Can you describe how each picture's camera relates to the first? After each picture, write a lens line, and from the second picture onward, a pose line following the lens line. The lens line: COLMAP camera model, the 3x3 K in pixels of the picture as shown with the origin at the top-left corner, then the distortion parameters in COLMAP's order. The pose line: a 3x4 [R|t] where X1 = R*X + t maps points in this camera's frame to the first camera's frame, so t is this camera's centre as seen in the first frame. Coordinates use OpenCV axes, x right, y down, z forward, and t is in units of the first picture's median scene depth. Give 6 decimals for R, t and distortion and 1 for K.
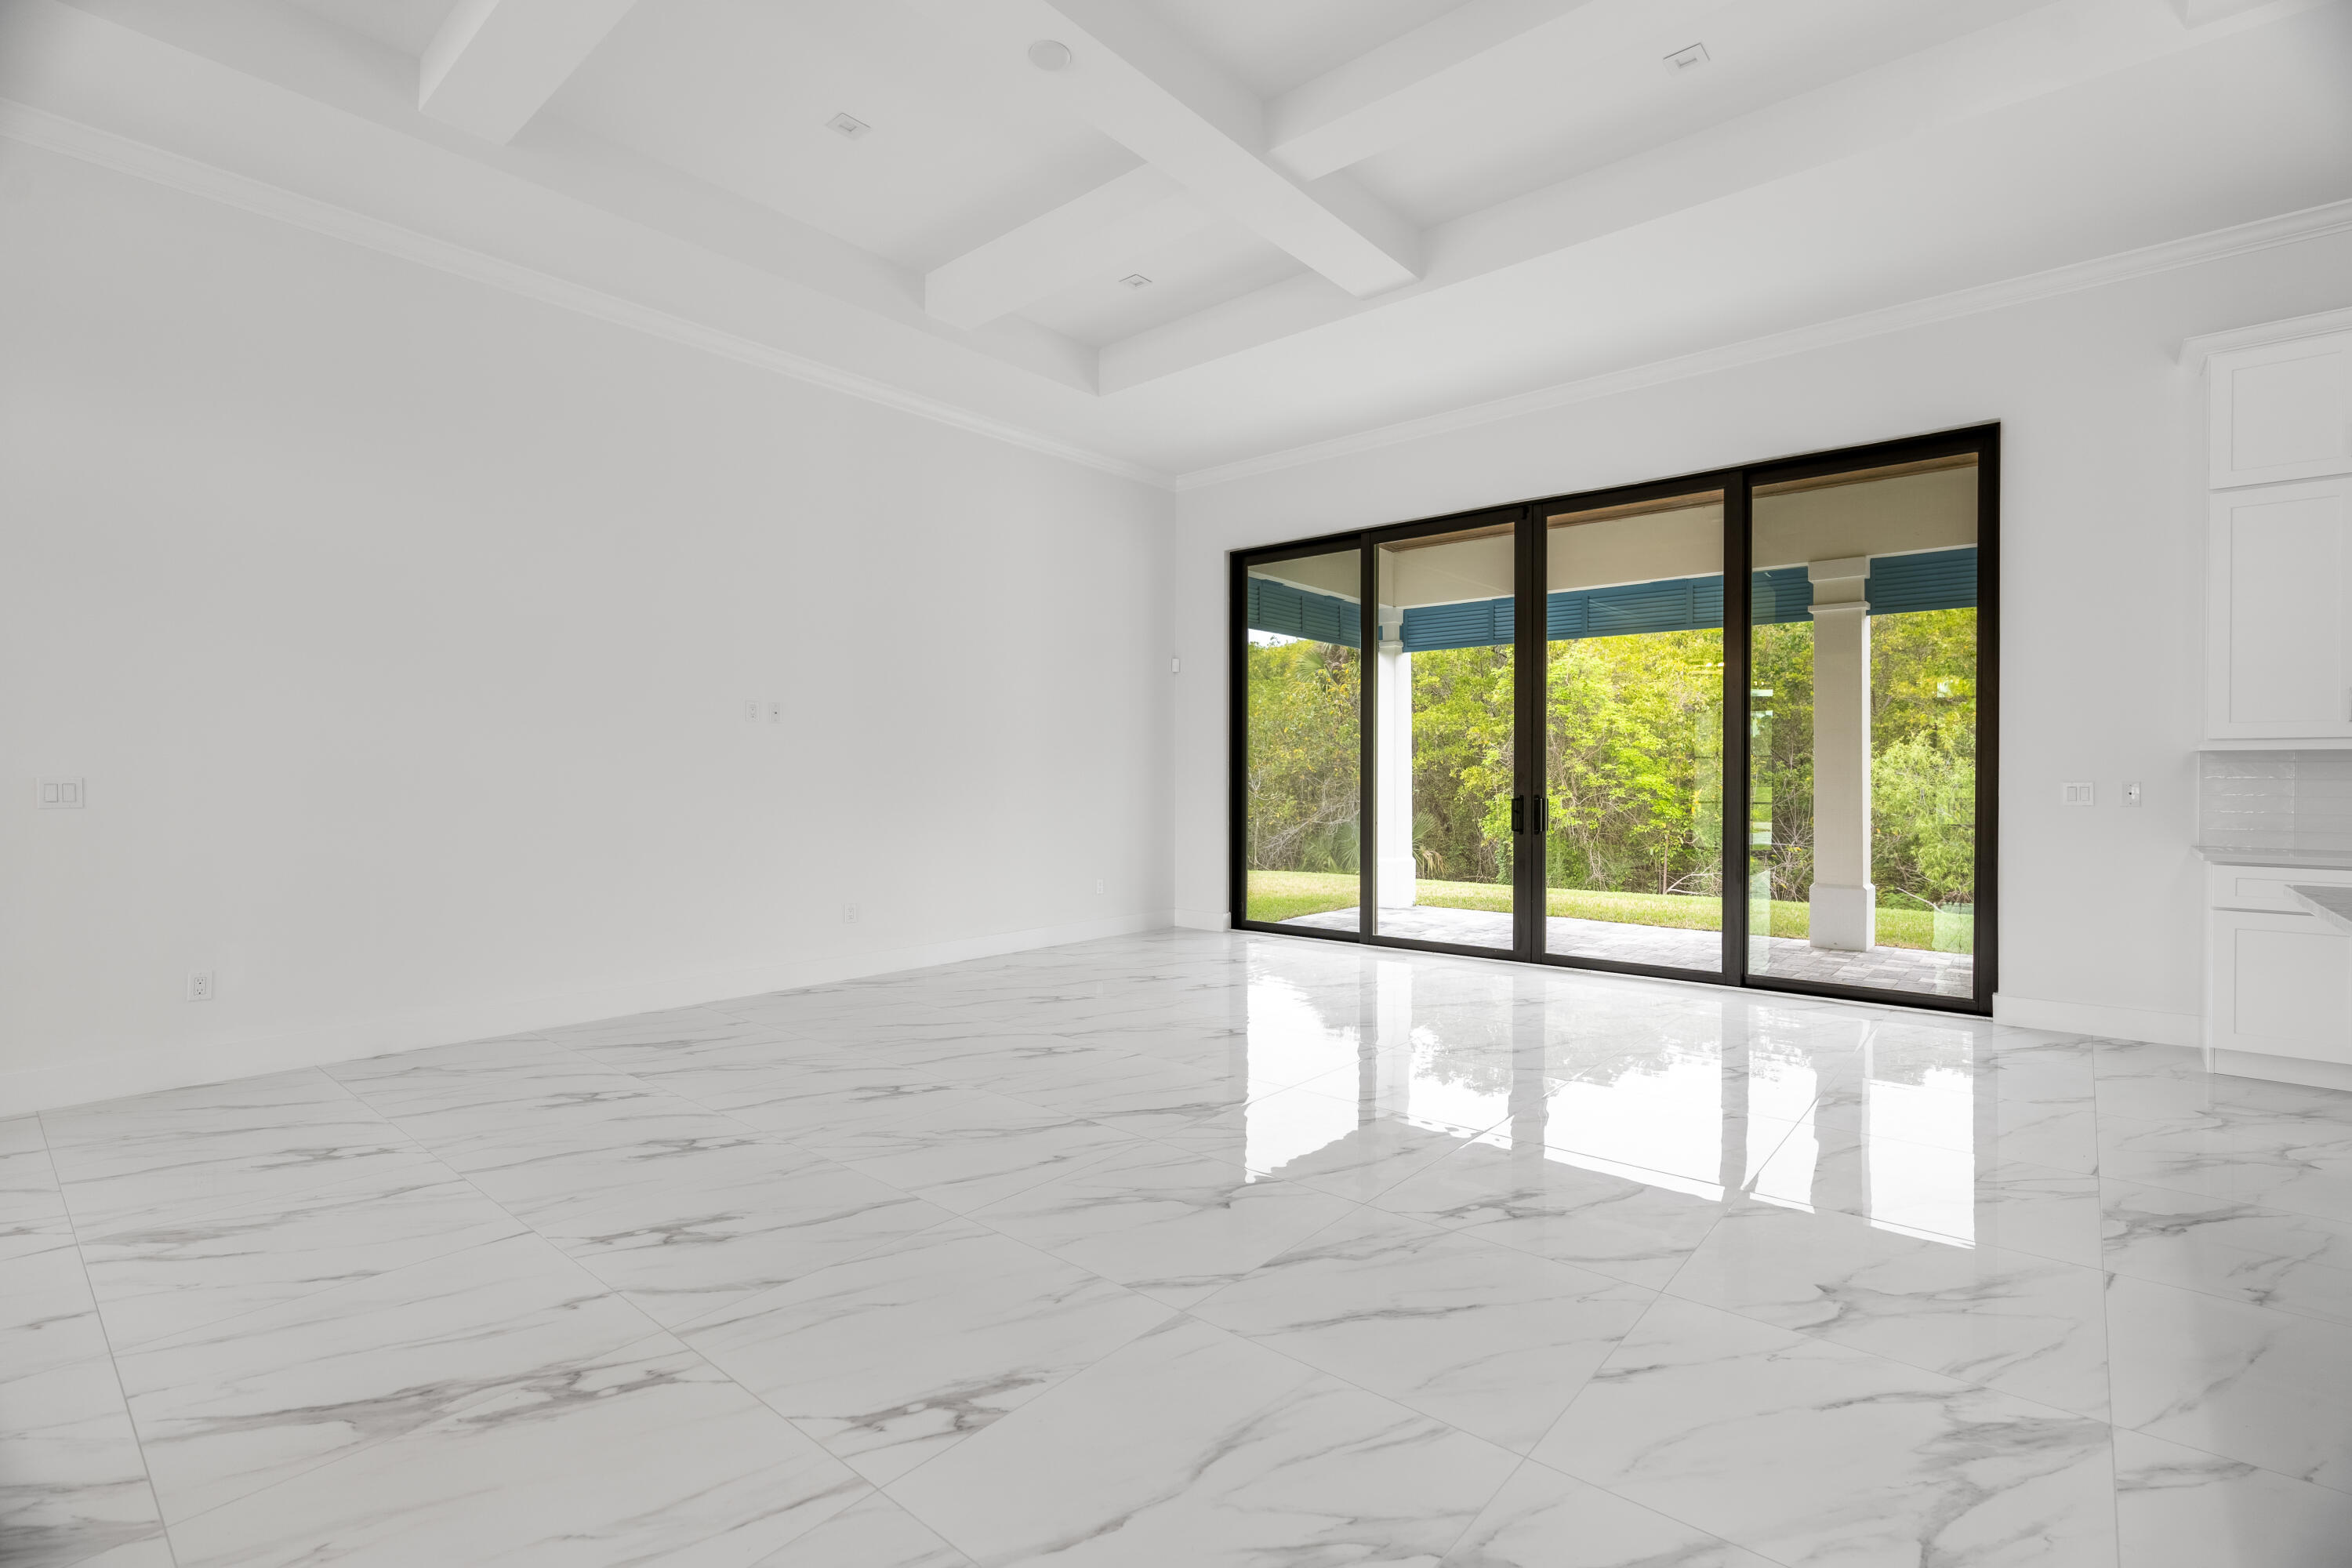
lens RADIAL K [[1070.3, 0, 1179.9], [0, 1070.3, 785.7], [0, 0, 1]] dist [-0.005691, 0.000786]
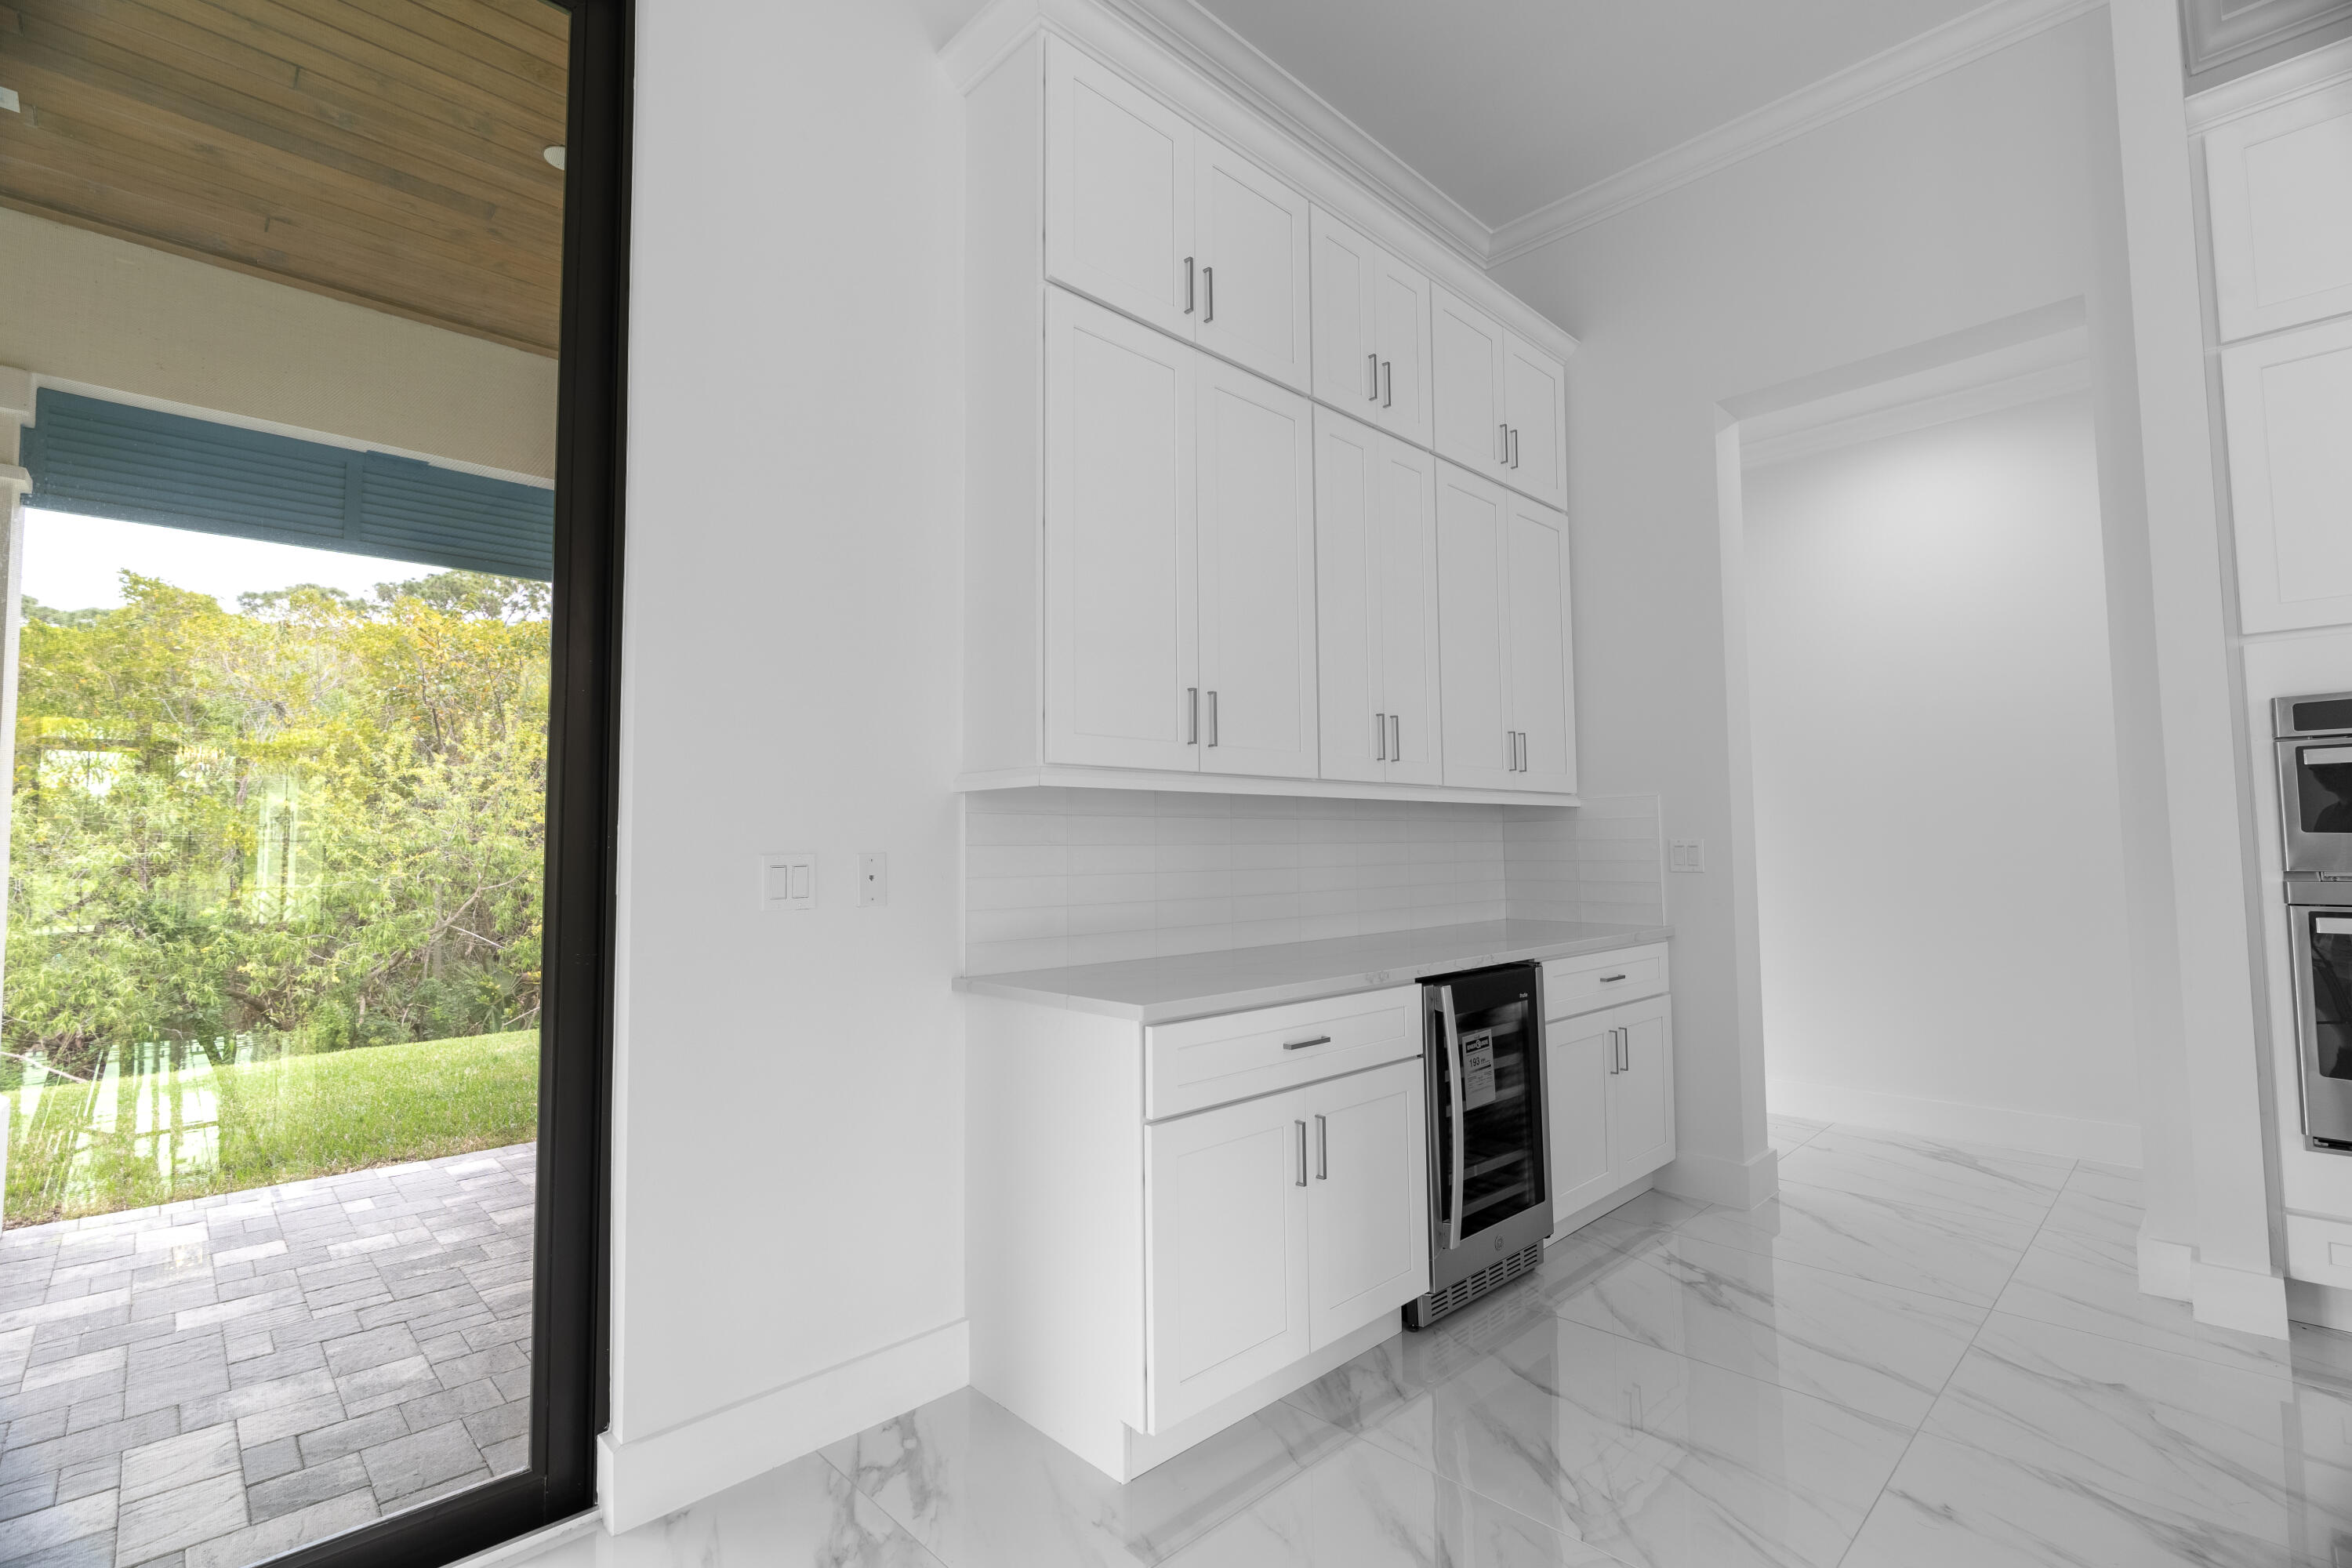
lens RADIAL K [[1062.1, 0, 1183.5], [0, 1062.1, 784.3], [0, 0, 1]] dist [-0.002911, -0.000423]
pose [[0.094049, 0.056799, 0.993946, 0.321031], [0.021534, 0.998022, -0.059069, -0.001952], [-0.995335, 0.026959, 0.092640, 0.595197]]
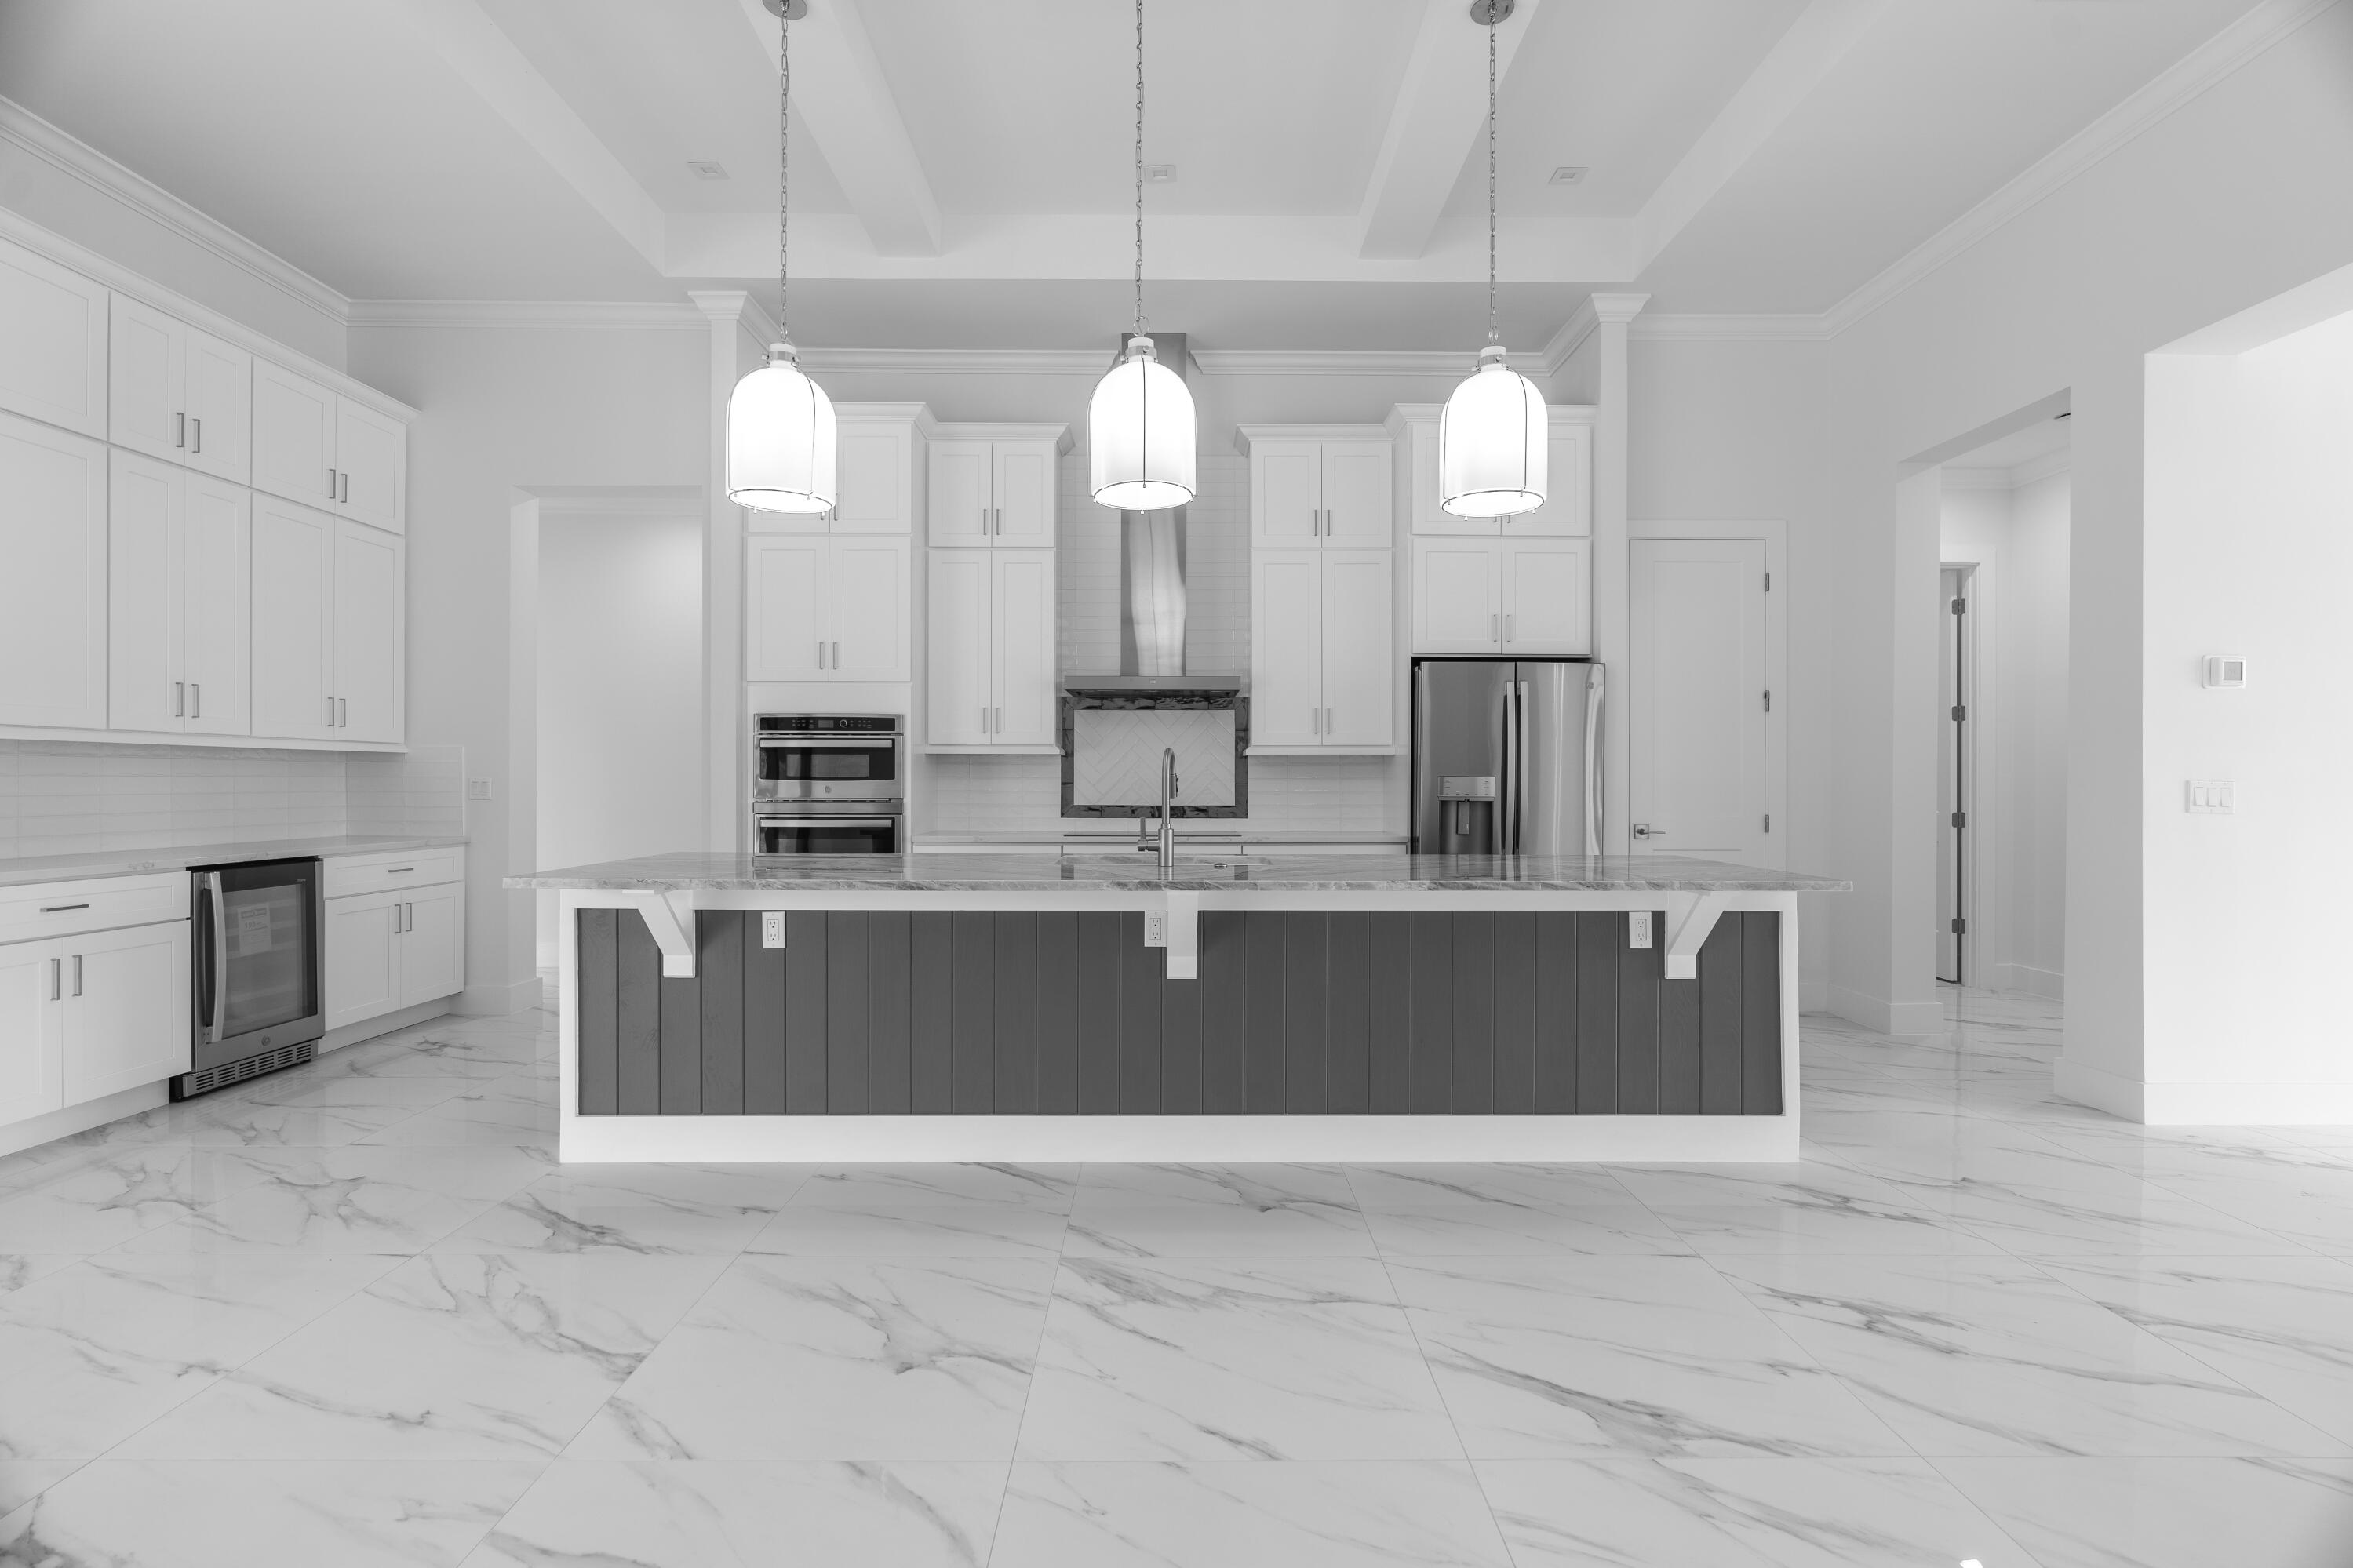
lens RADIAL K [[1063.5, 0, 1176.9], [0, 1063.5, 788.1], [0, 0, 1]] dist [-0.007678, 0.000092]
pose [[-0.649424, -0.008657, 0.760377, -0.066769], [0.003450, 0.999891, 0.014331, -0.002109], [-0.760419, 0.011930, -0.649324, 0.511755]]
